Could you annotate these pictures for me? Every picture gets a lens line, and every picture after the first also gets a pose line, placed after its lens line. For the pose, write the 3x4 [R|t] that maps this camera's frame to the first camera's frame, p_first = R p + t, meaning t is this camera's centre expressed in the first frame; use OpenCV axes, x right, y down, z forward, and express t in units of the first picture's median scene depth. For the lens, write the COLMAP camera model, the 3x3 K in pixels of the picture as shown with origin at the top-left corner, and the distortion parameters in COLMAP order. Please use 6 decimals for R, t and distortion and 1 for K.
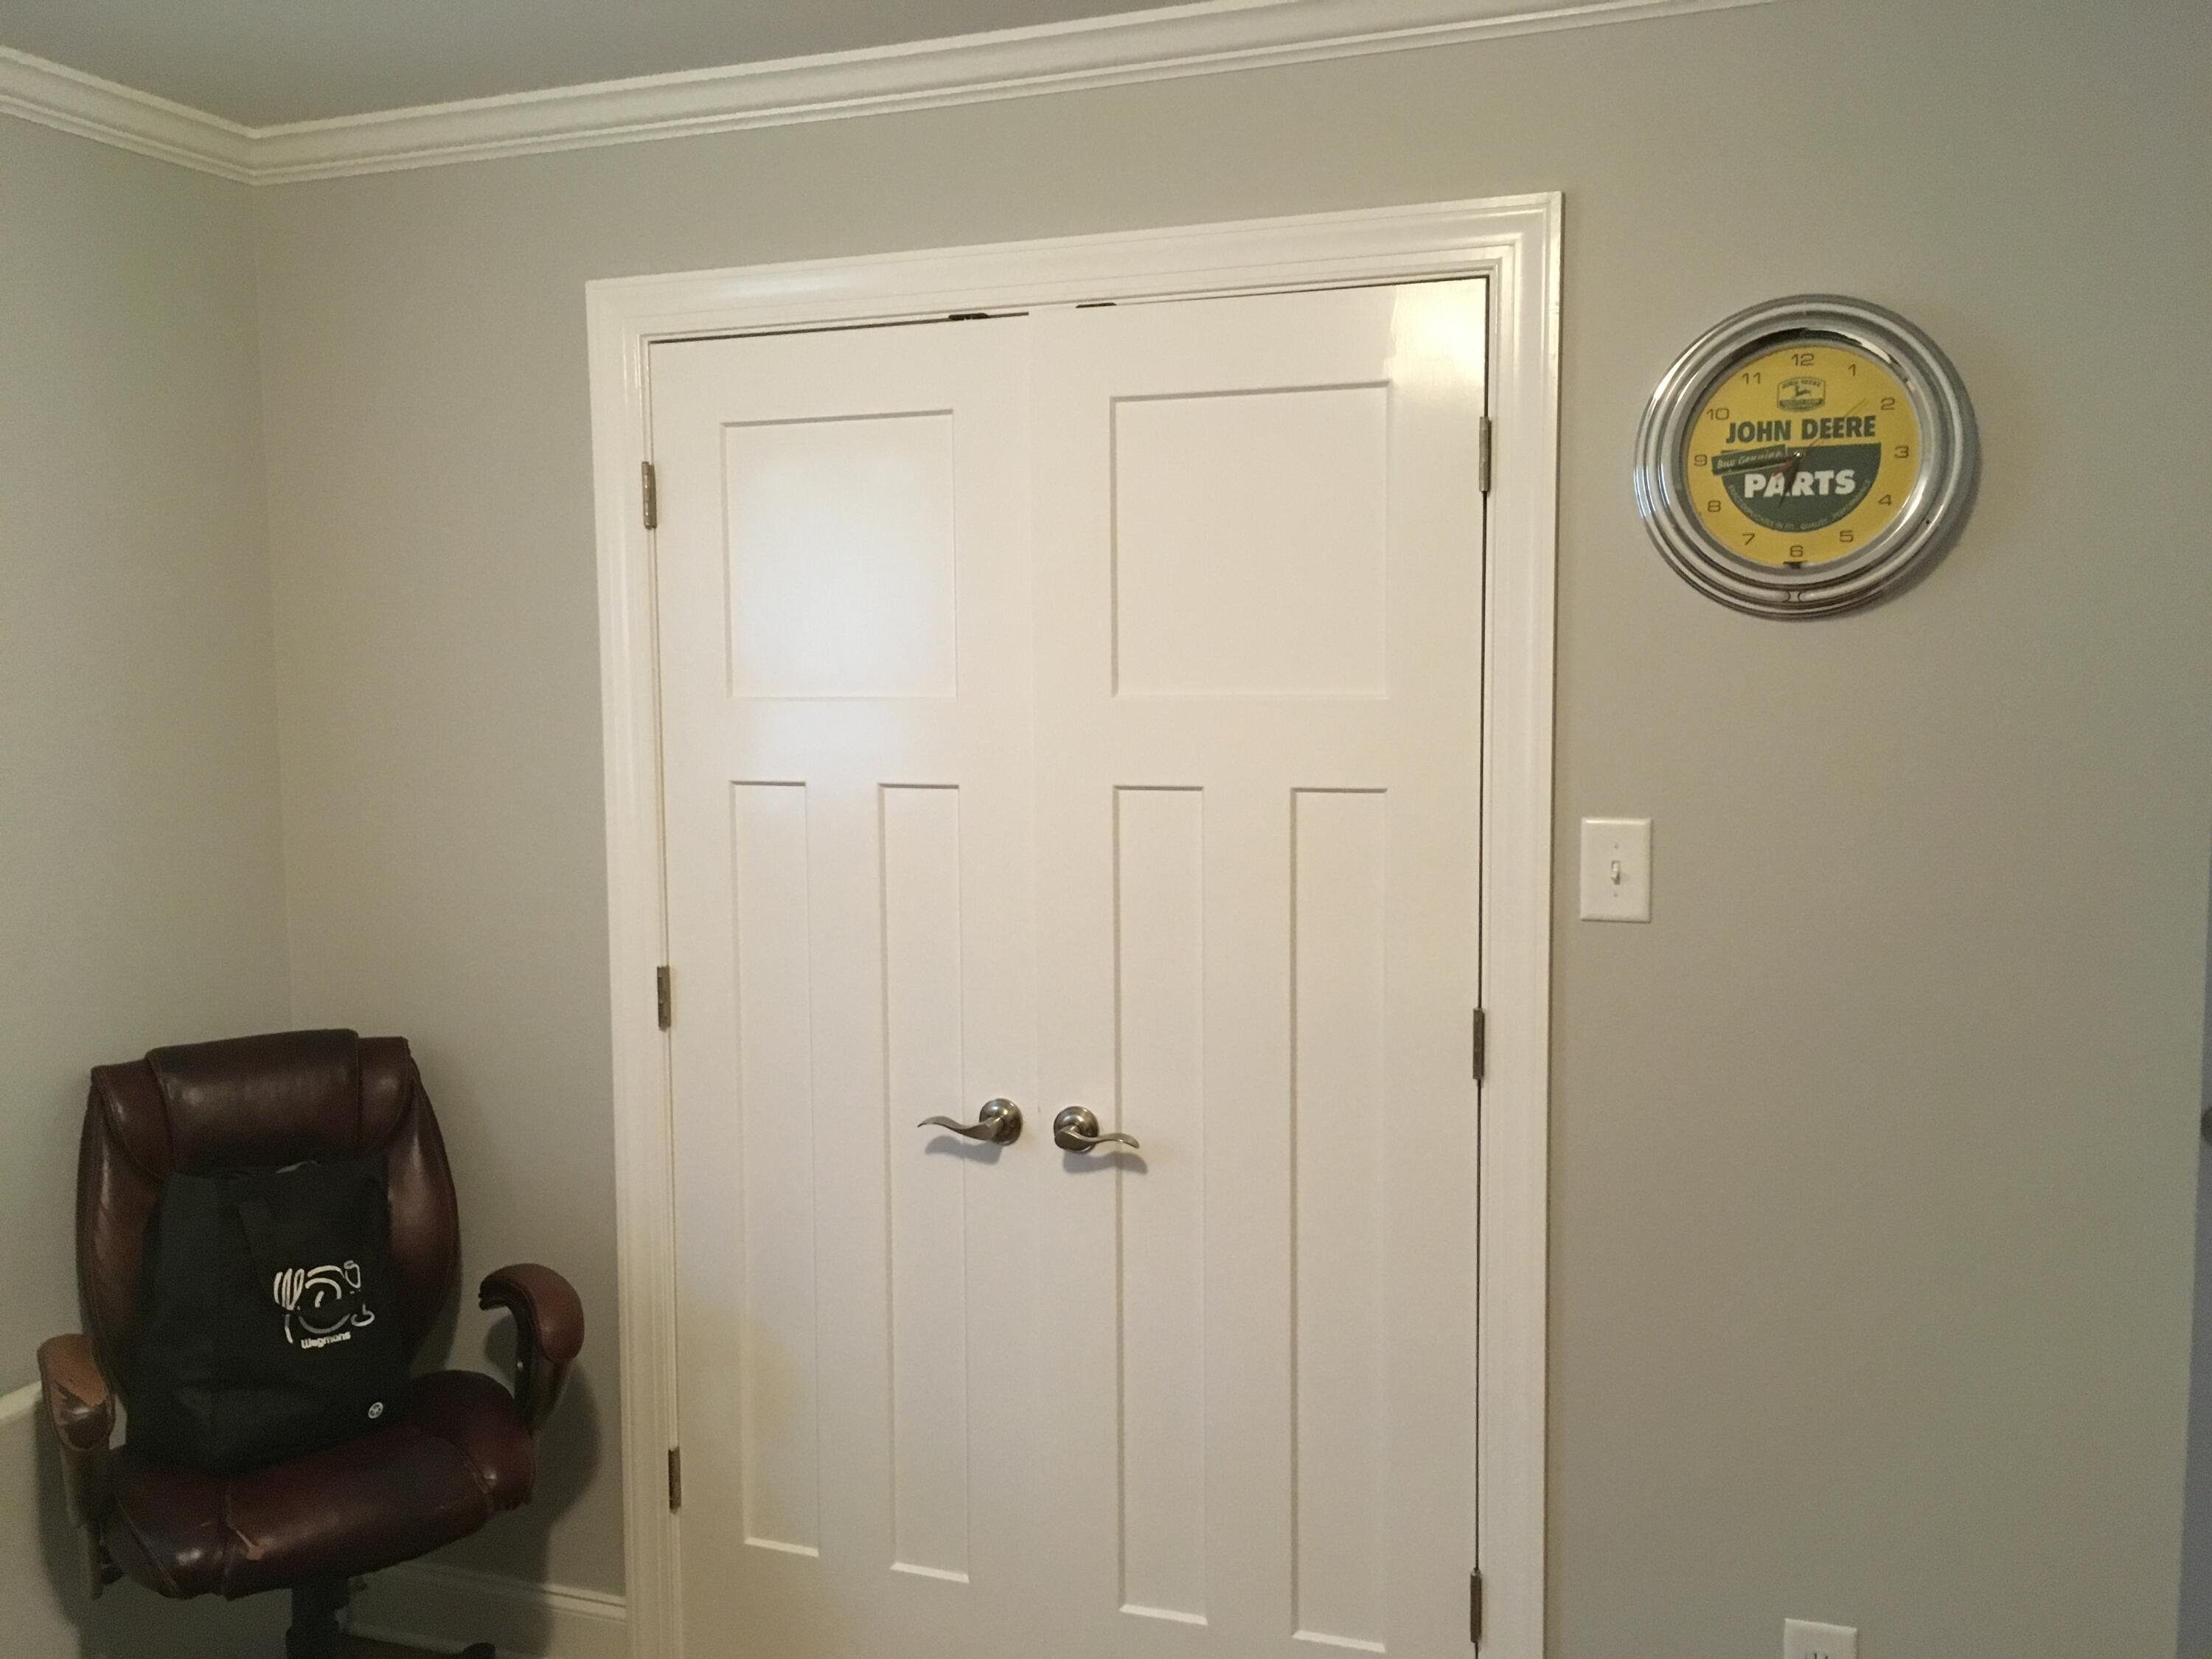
lens RADIAL K [[1883.9, 0, 1107.2], [0, 1883.9, 832.1], [0, 0, 1]] dist [0.065874, -0.096757]
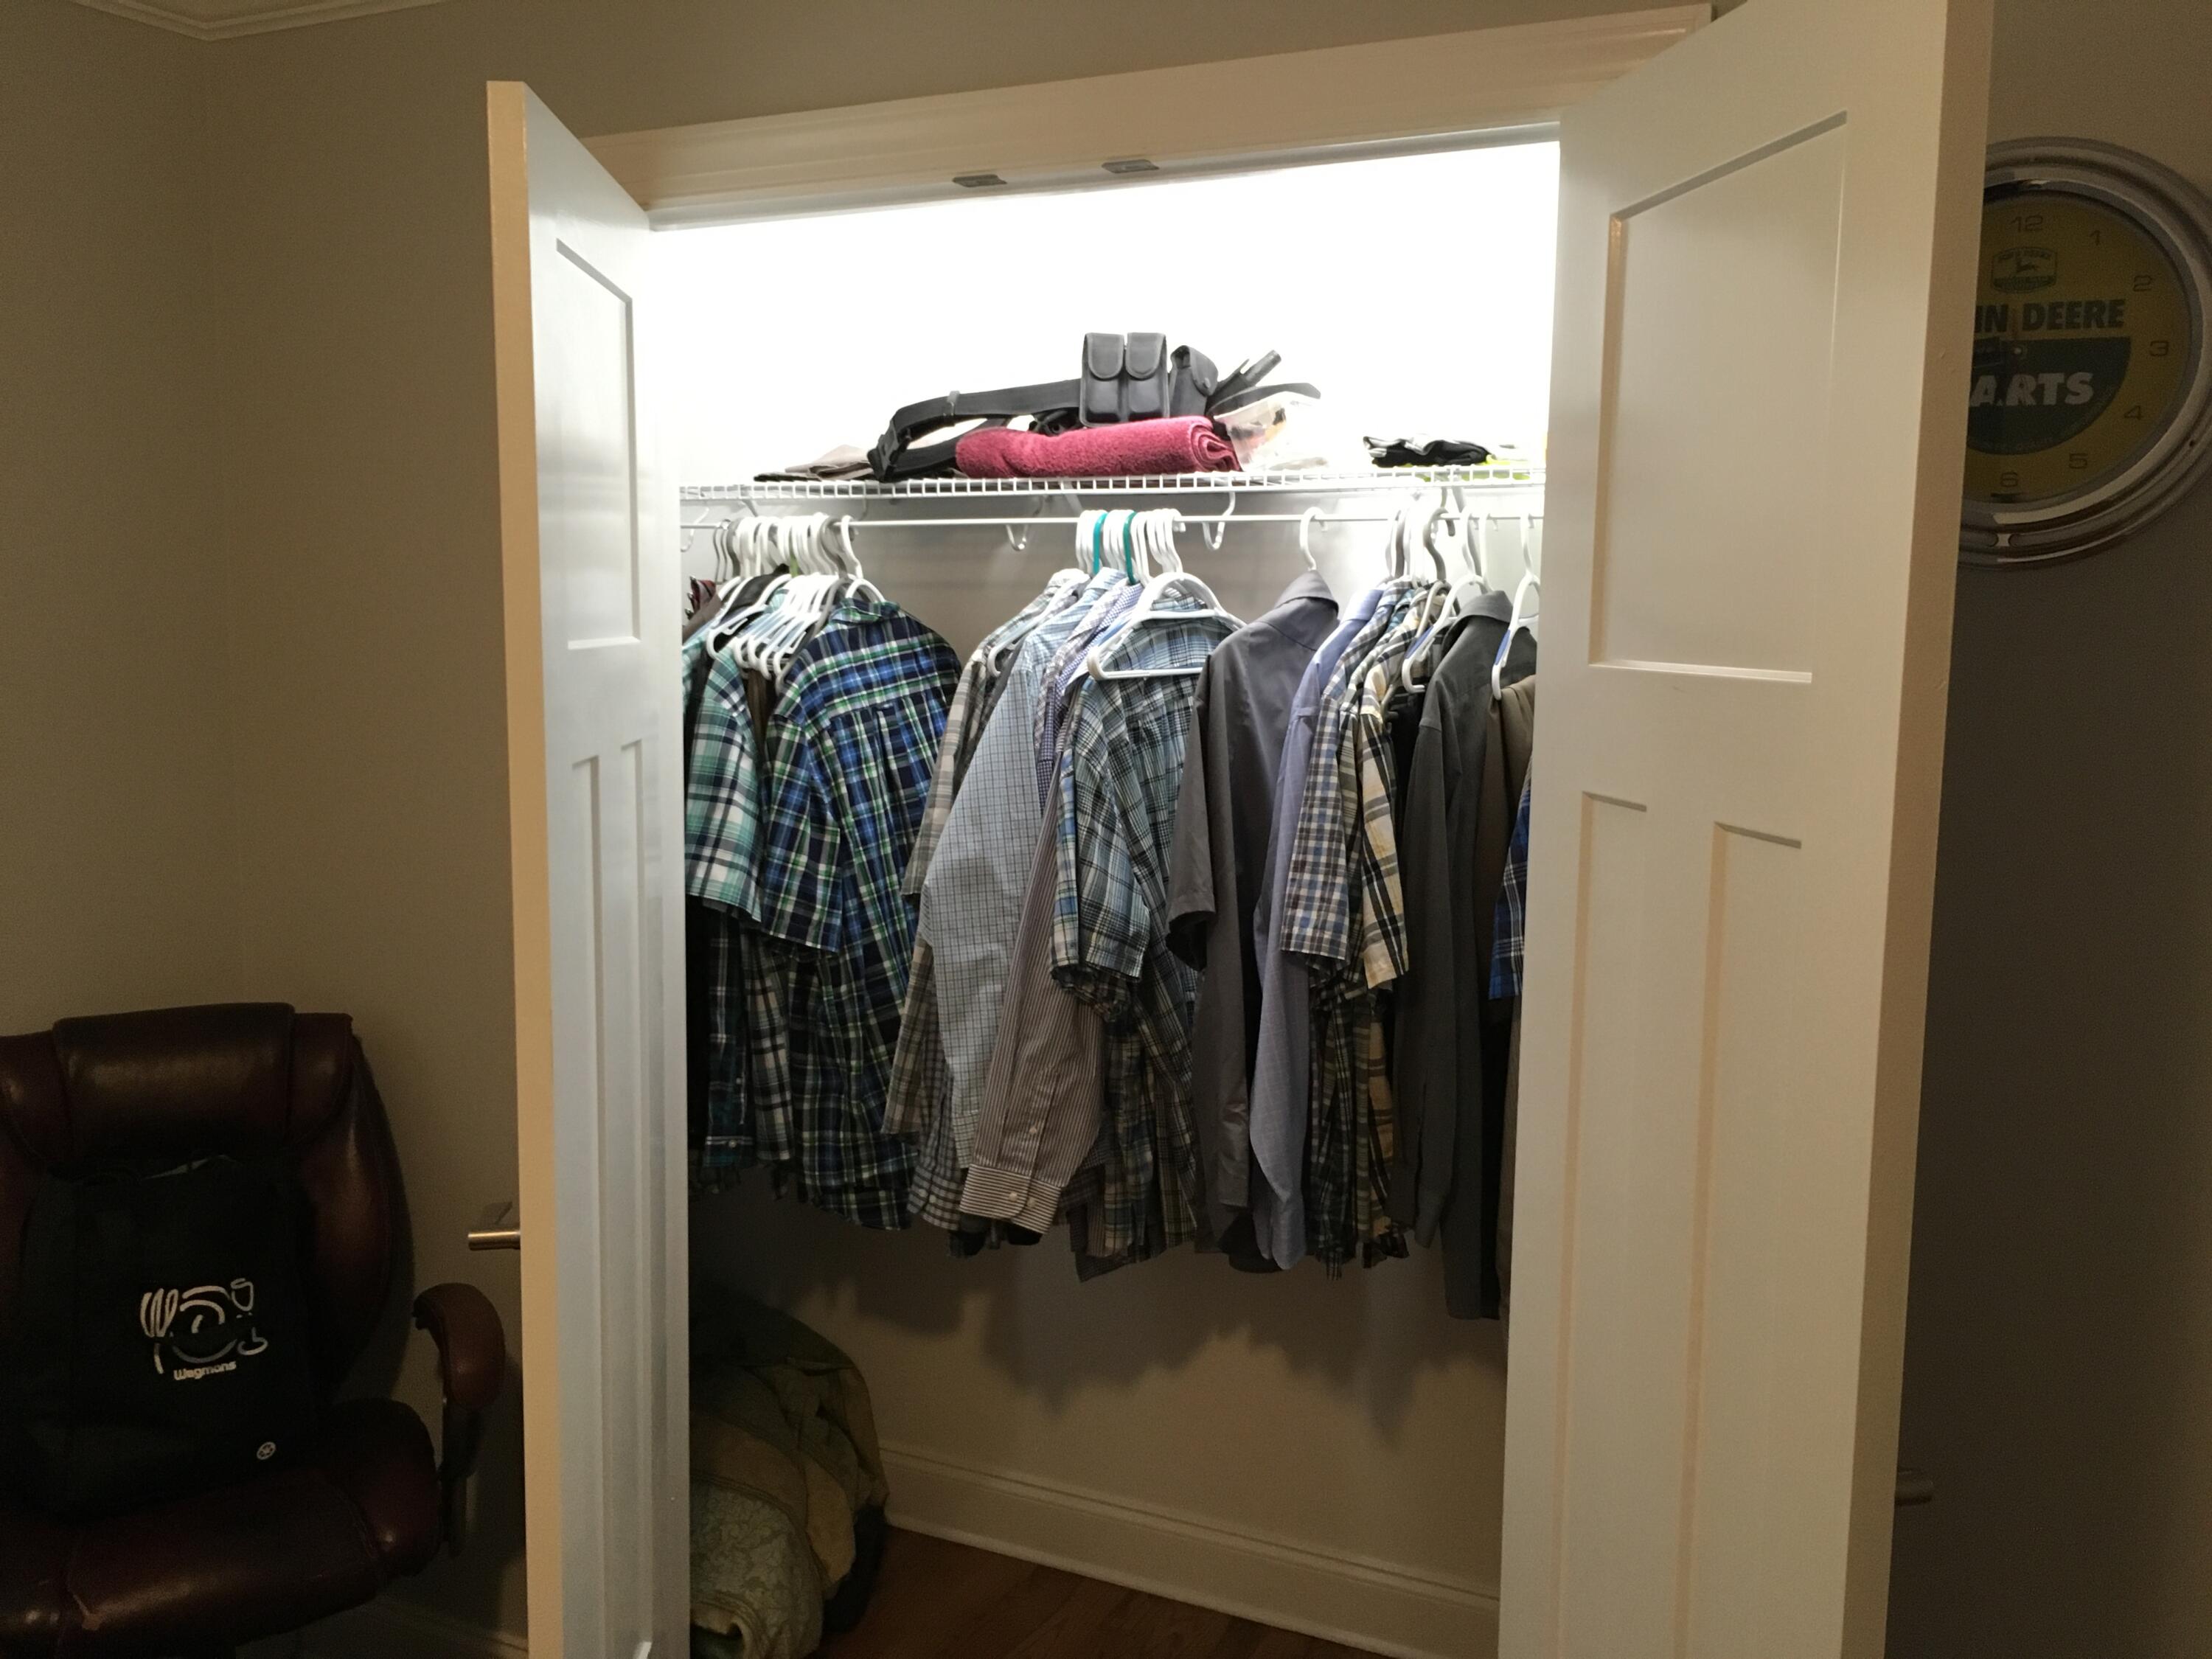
lens RADIAL K [[1883.9, 0, 1106.6], [0, 1883.9, 826.0], [0, 0, 1]] dist [0.065874, -0.096757]
pose [[0.995756, 0.033218, -0.085824, 0.064582], [-0.030907, 0.999127, 0.028110, -0.017794], [0.086683, -0.025338, 0.995914, 0.181167]]
